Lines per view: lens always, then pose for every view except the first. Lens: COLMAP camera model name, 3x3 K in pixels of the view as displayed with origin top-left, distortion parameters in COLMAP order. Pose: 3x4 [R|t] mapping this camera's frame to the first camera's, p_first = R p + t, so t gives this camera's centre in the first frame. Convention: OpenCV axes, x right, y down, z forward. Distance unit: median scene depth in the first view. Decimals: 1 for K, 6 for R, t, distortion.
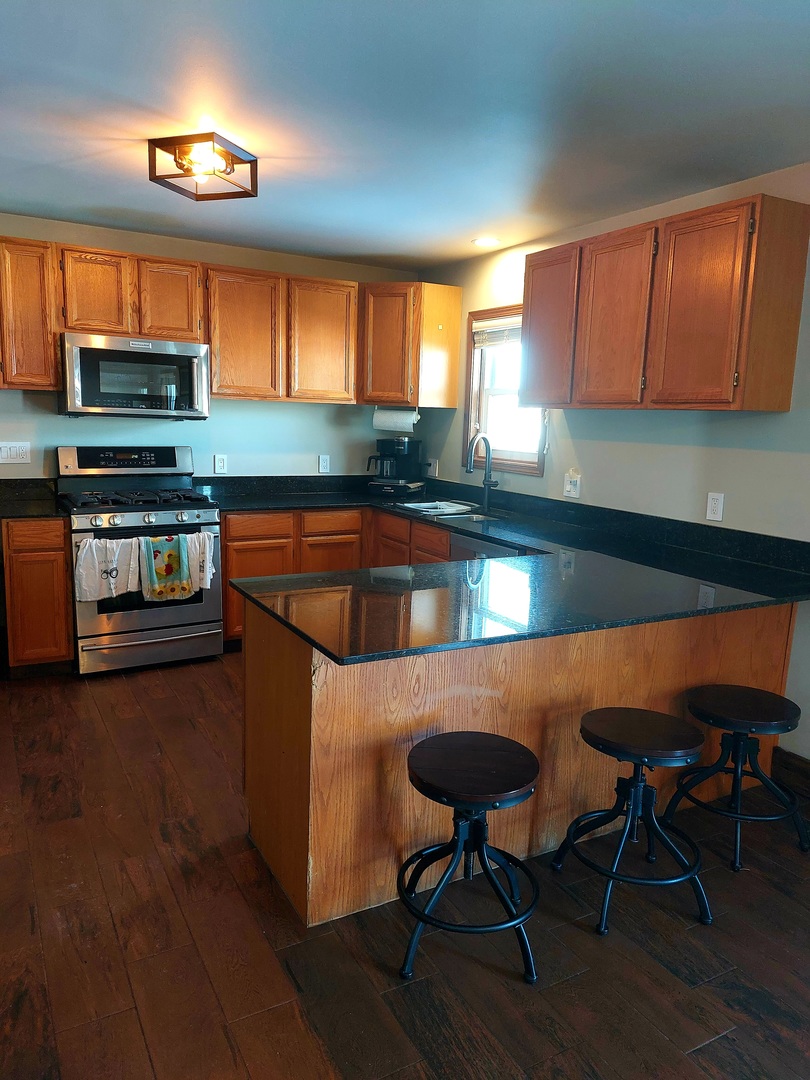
lens RADIAL K [[767.4, 0, 414.6], [0, 767.4, 546.6], [0, 0, 1]] dist [0.101511, -0.138682]
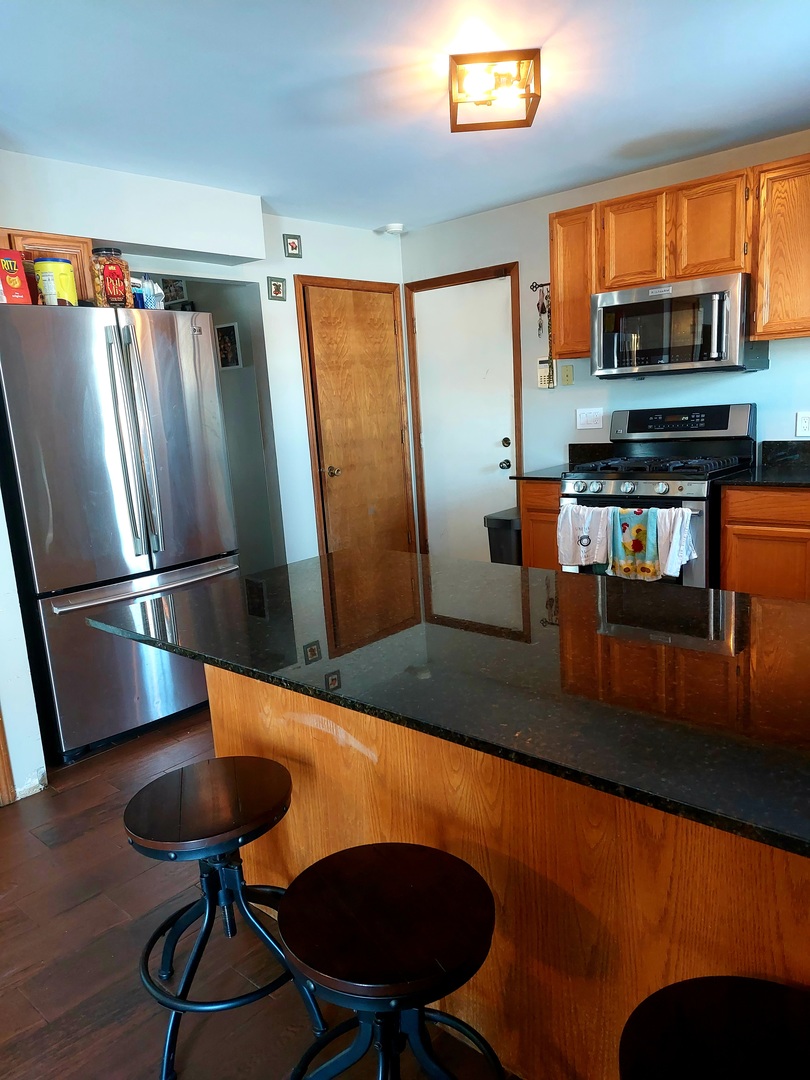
lens RADIAL K [[767.4, 0, 414.6], [0, 767.4, 546.6], [0, 0, 1]] dist [0.101511, -0.138682]
pose [[0.320404, 0.130752, -0.938214, 0.420329], [-0.088072, 0.990250, 0.107927, -0.041641], [0.943178, 0.048050, 0.328796, 0.448649]]
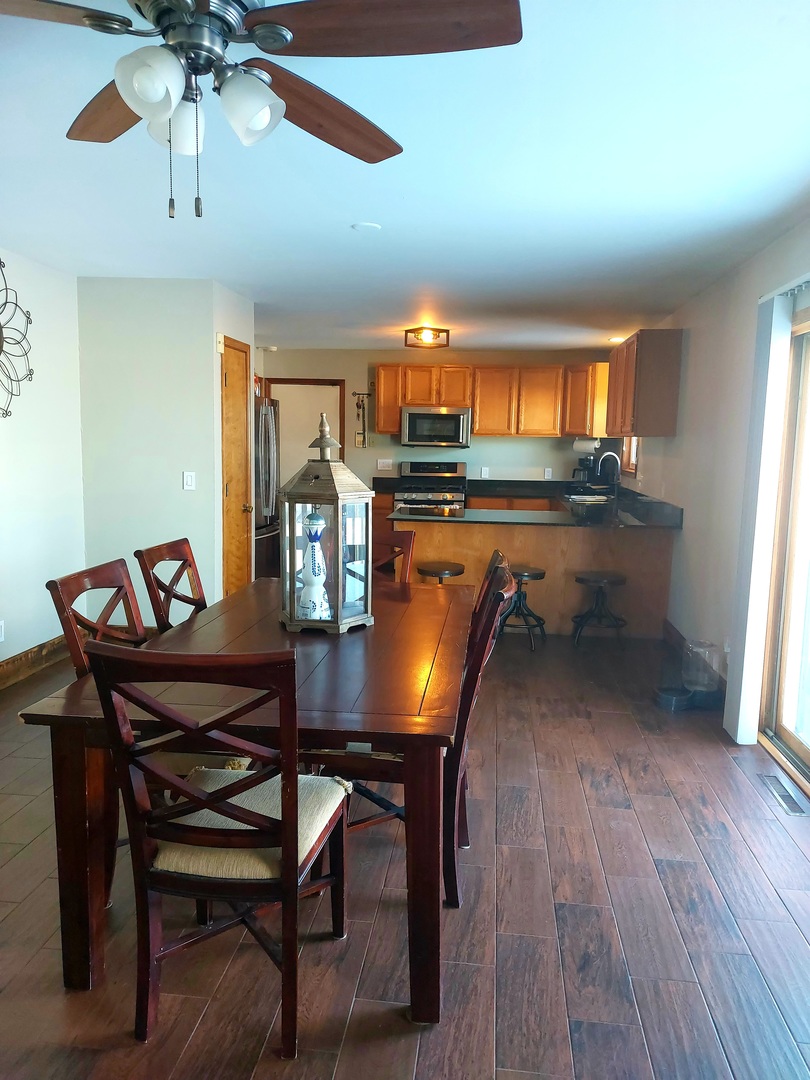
lens RADIAL K [[767.4, 0, 414.6], [0, 767.4, 546.6], [0, 0, 1]] dist [0.101511, -0.138682]
pose [[0.812425, 0.063713, -0.579574, 0.750357], [-0.092779, 0.995473, -0.020622, 0.131250], [0.575636, 0.070526, 0.814659, -0.598130]]
